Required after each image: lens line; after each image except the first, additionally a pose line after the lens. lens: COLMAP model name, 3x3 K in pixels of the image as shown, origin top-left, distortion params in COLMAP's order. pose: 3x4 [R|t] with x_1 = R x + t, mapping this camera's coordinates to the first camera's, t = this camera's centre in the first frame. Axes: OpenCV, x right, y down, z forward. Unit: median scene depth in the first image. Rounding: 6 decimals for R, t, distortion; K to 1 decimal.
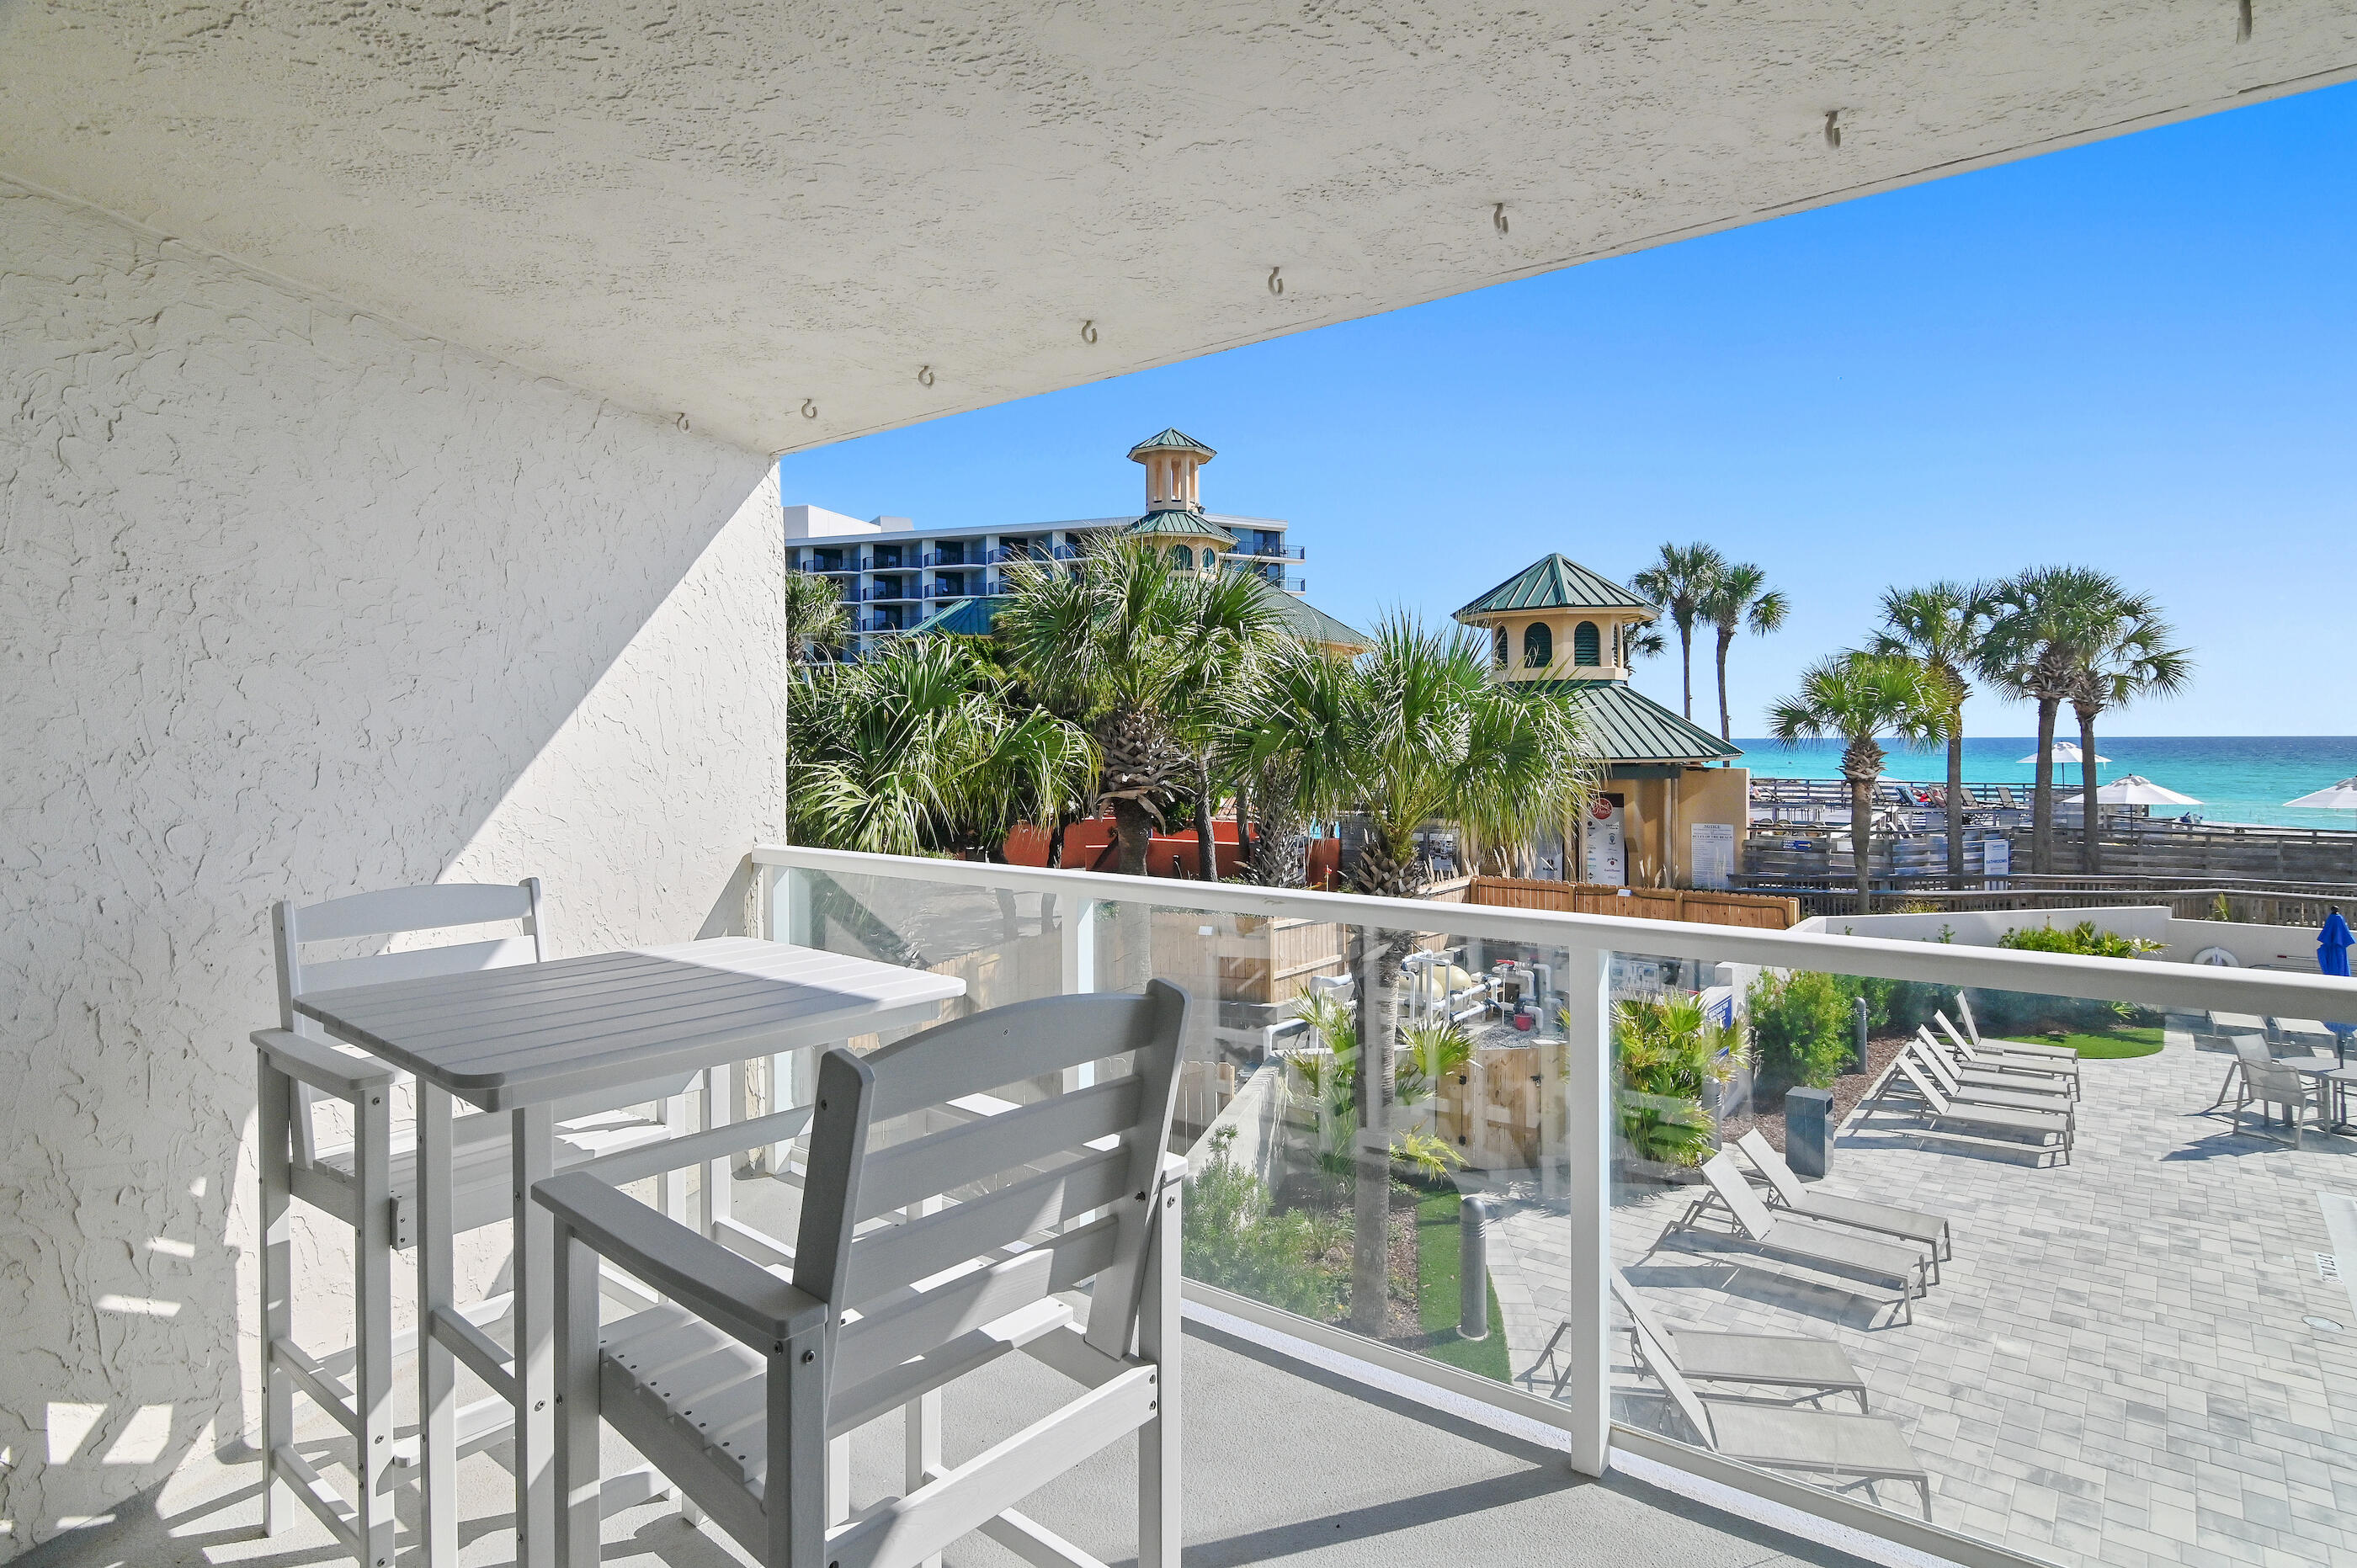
lens RADIAL K [[1203.8, 0, 1200.7], [0, 1203.8, 720.1], [0, 0, 1]] dist [-0.021737, 0.000181]
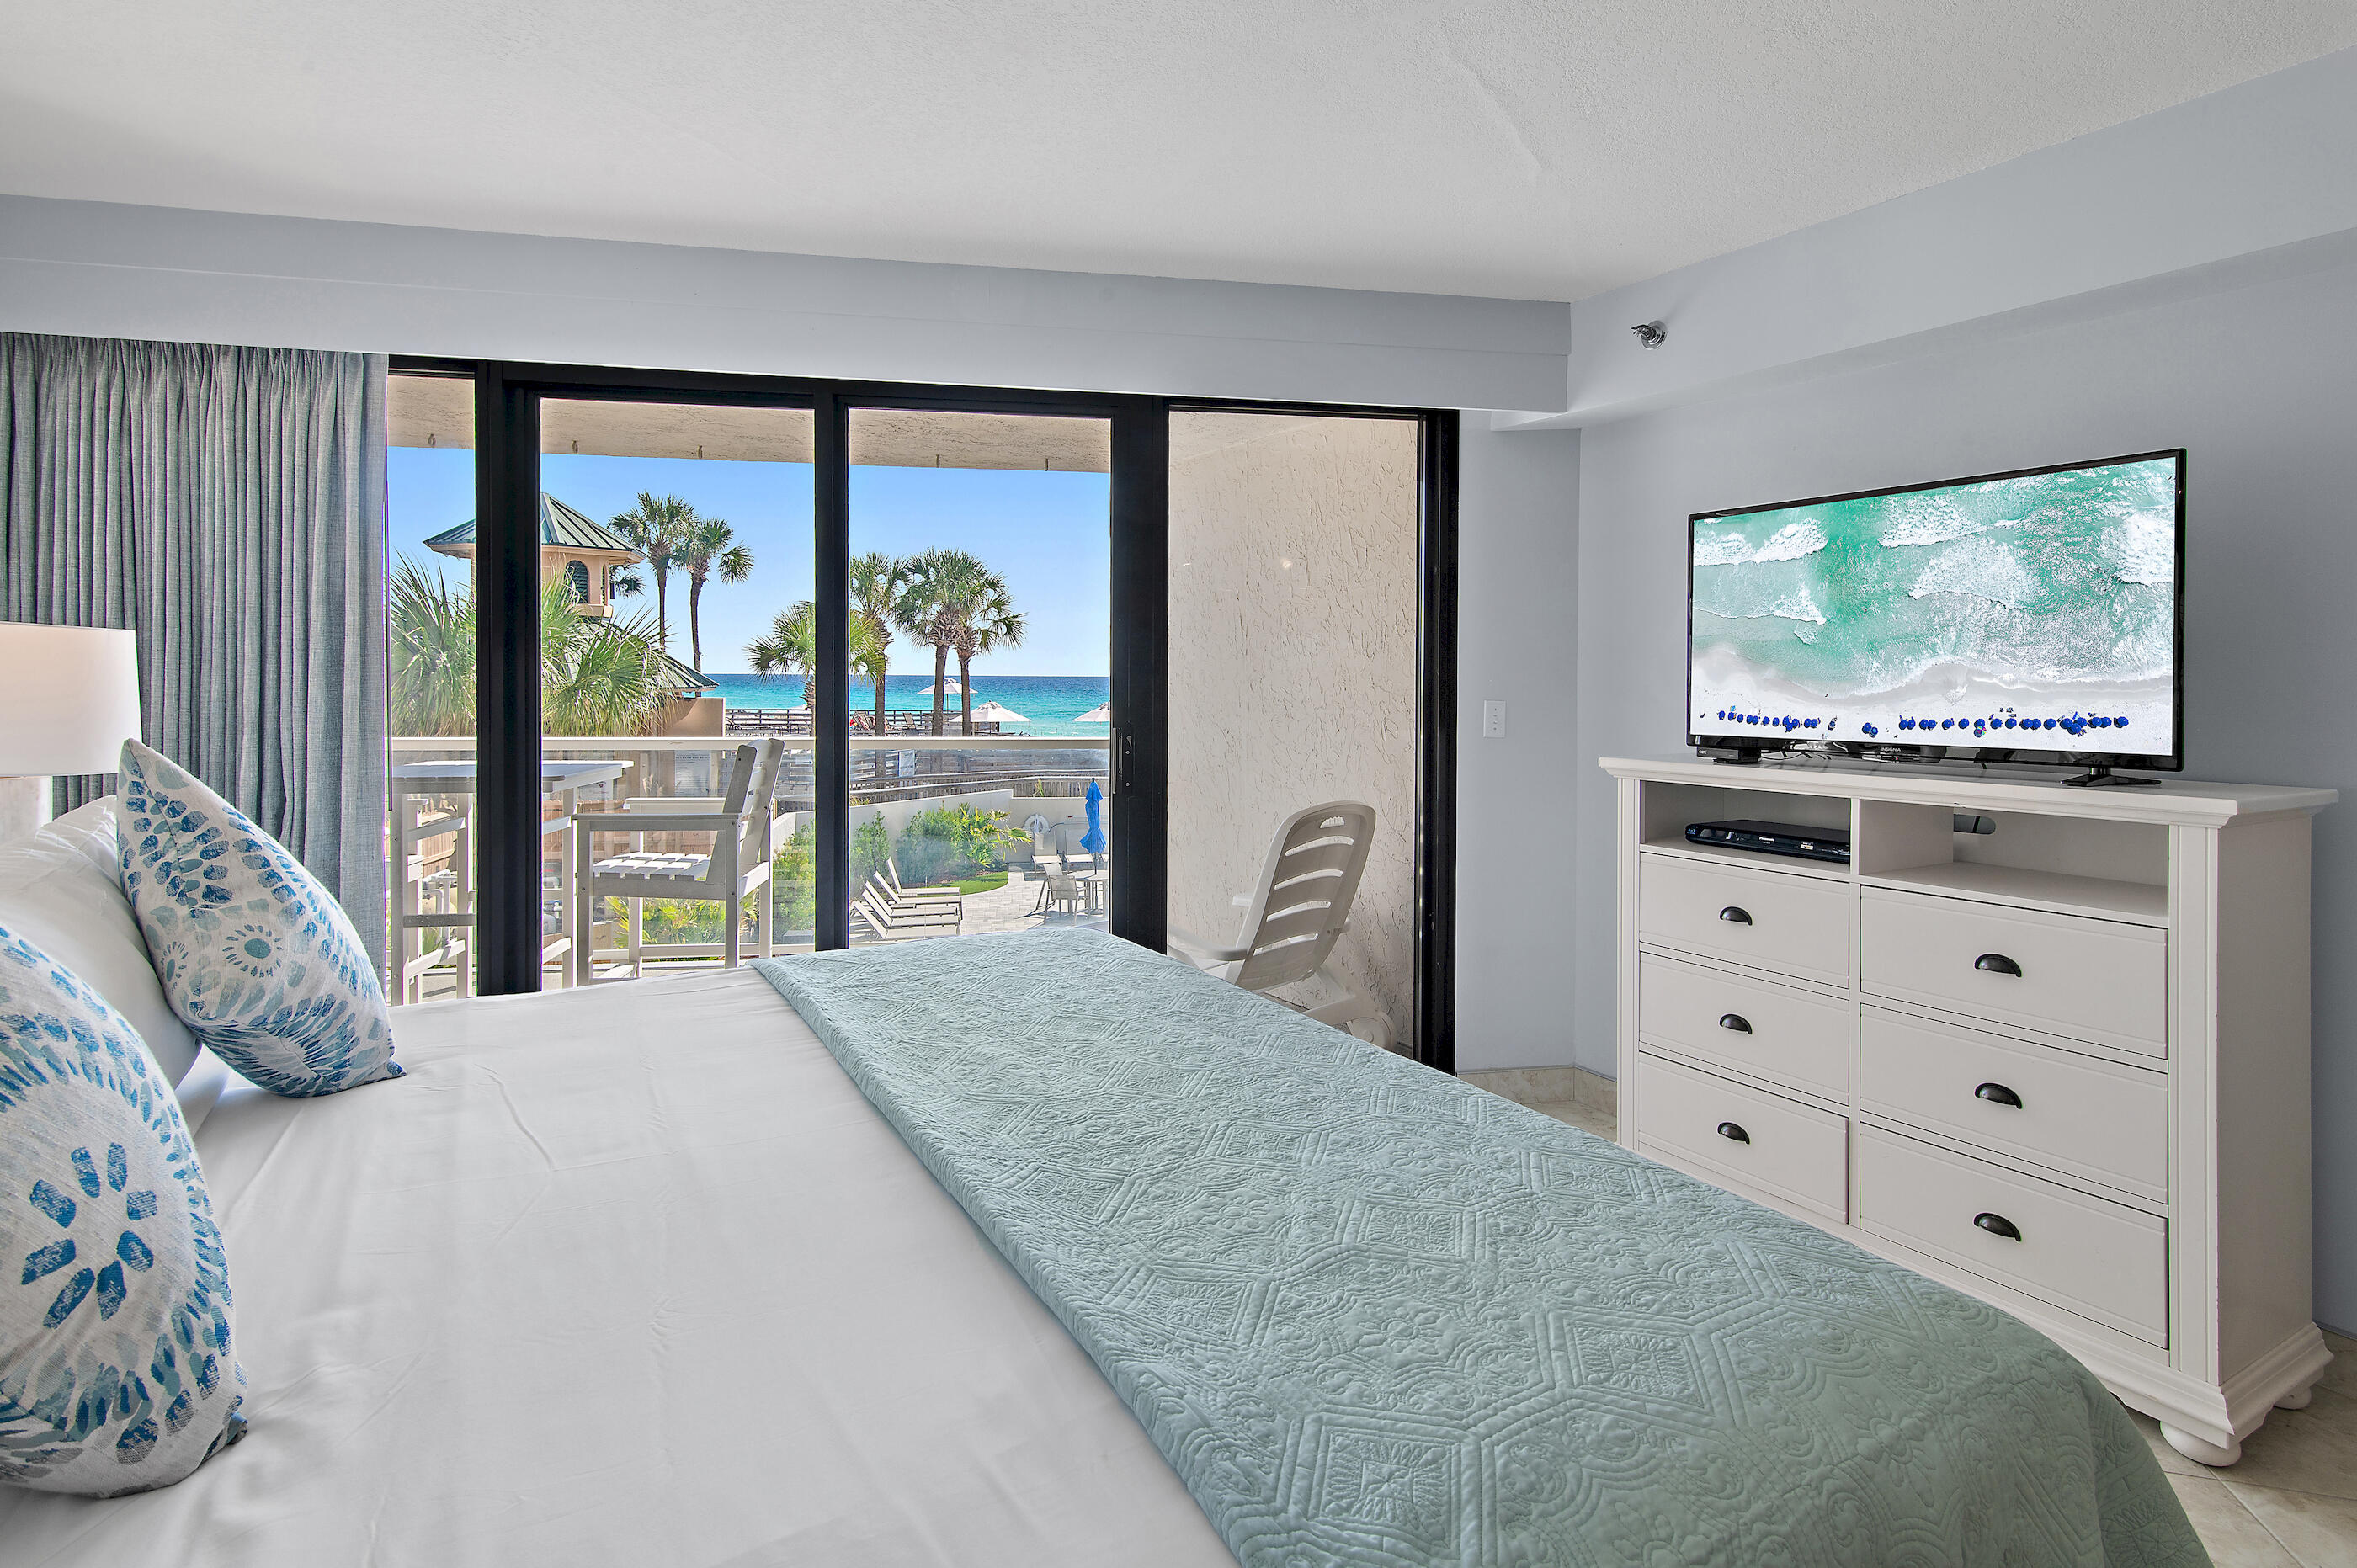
lens RADIAL K [[1177.6, 0, 1168.9], [0, 1177.6, 715.8], [0, 0, 1]] dist [-0.001466, -0.000132]
pose [[0.683162, -0.016252, 0.730086, -0.105981], [-0.020417, 0.998936, 0.041341, 0.001258], [-0.729981, -0.043149, 0.682104, -0.124684]]
